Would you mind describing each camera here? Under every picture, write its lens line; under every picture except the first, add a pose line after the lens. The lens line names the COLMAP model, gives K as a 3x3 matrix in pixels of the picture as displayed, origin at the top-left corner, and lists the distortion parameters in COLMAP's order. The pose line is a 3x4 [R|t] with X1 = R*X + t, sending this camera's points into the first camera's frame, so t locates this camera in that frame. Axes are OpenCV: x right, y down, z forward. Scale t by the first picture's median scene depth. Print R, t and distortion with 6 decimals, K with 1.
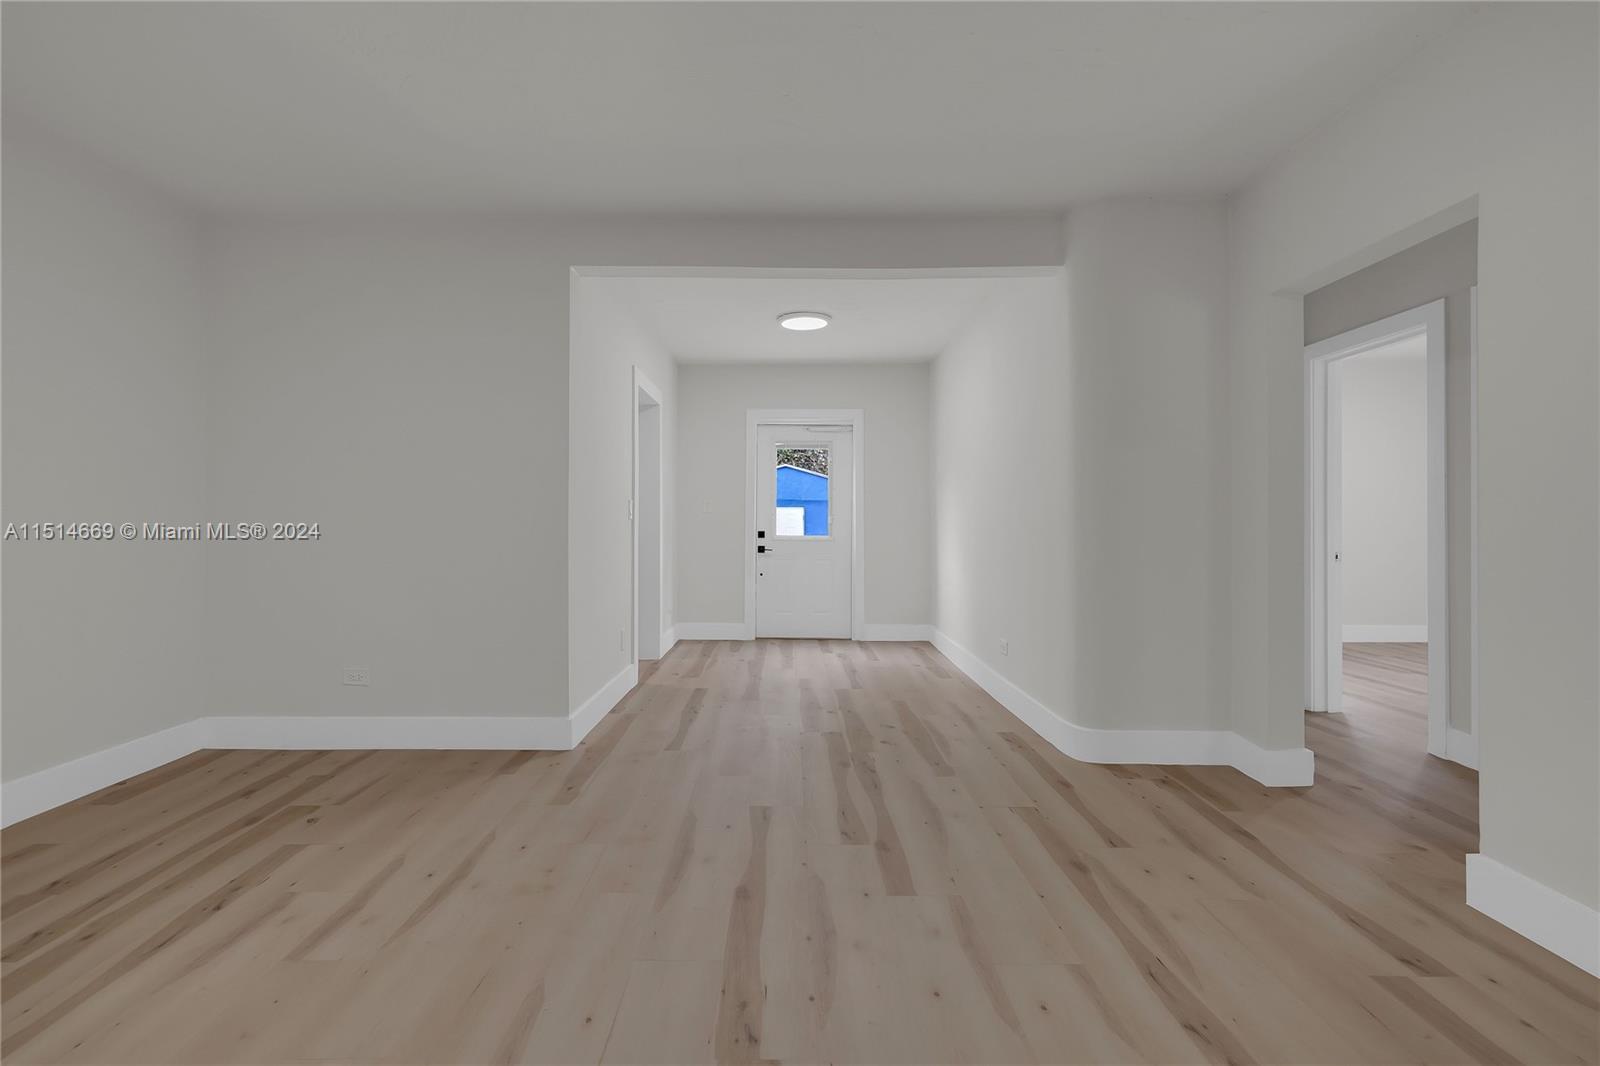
lens RADIAL K [[721.9, 0, 796.3], [0, 721.9, 529.1], [0, 0, 1]] dist [0.000009, -0.000106]
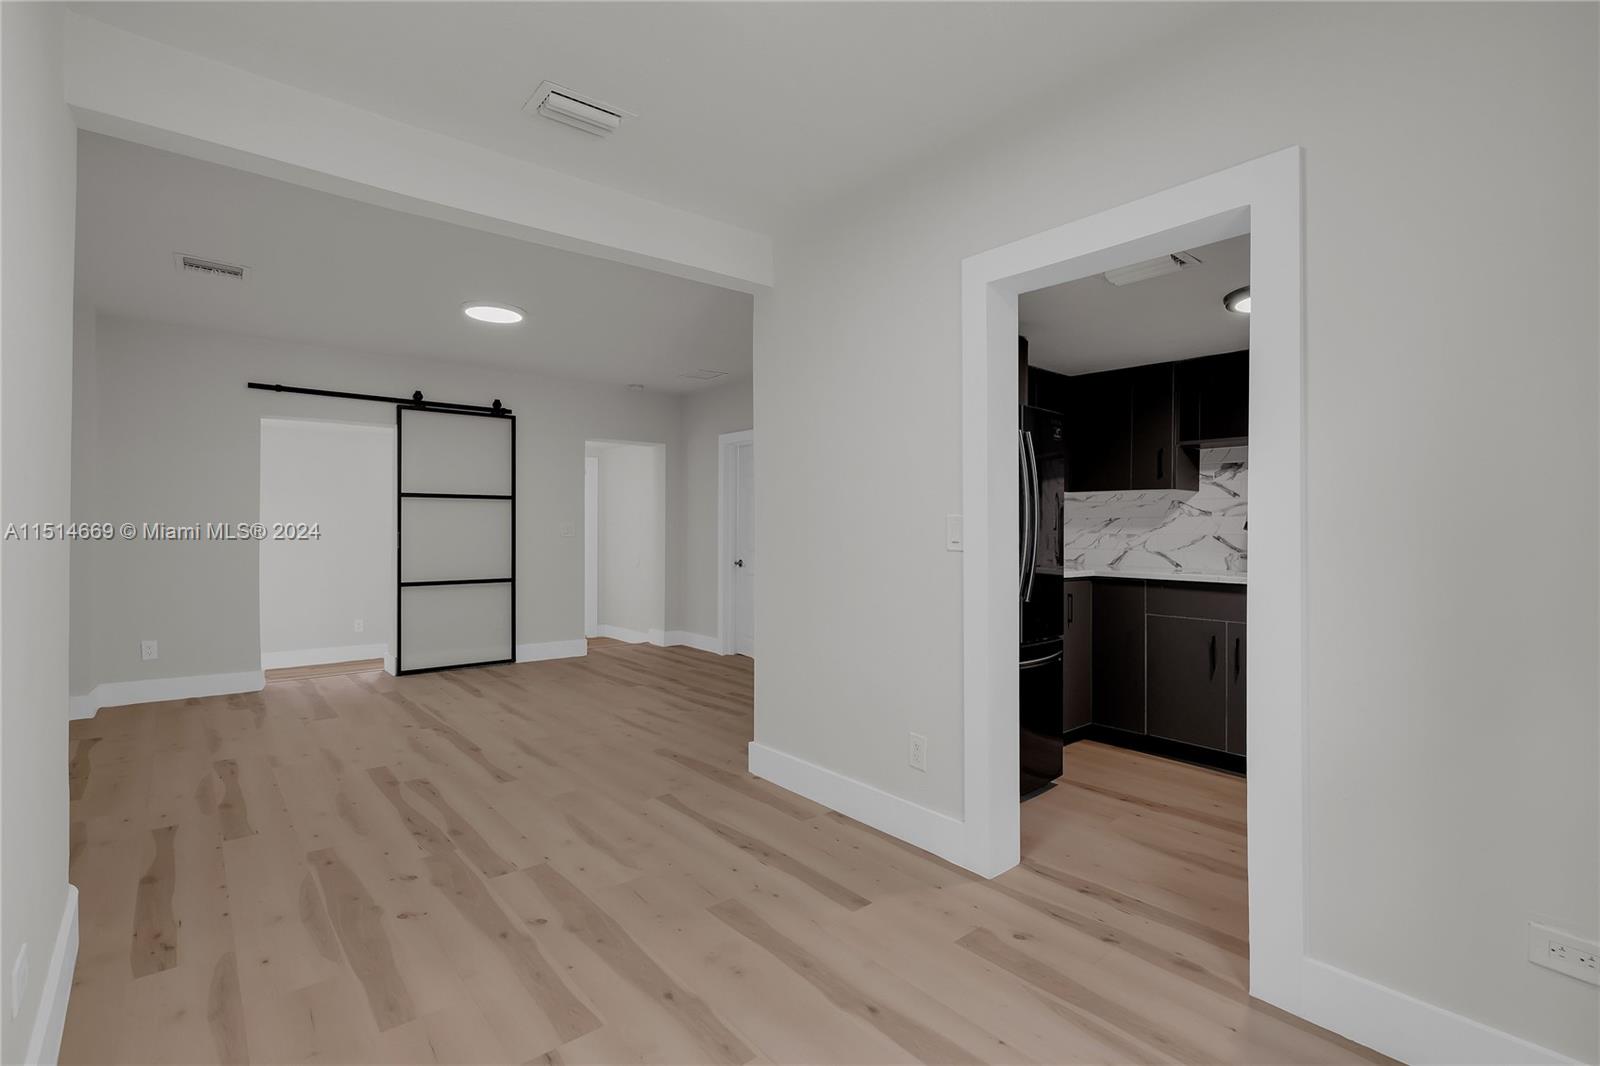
lens RADIAL K [[721.9, 0, 796.3], [0, 721.9, 529.1], [0, 0, 1]] dist [0.000009, -0.000106]
pose [[-0.775196, -0.001844, -0.631718, 0.340264], [-0.006325, 0.999968, 0.004843, -0.051506], [0.631689, 0.007750, -0.775183, 2.203715]]
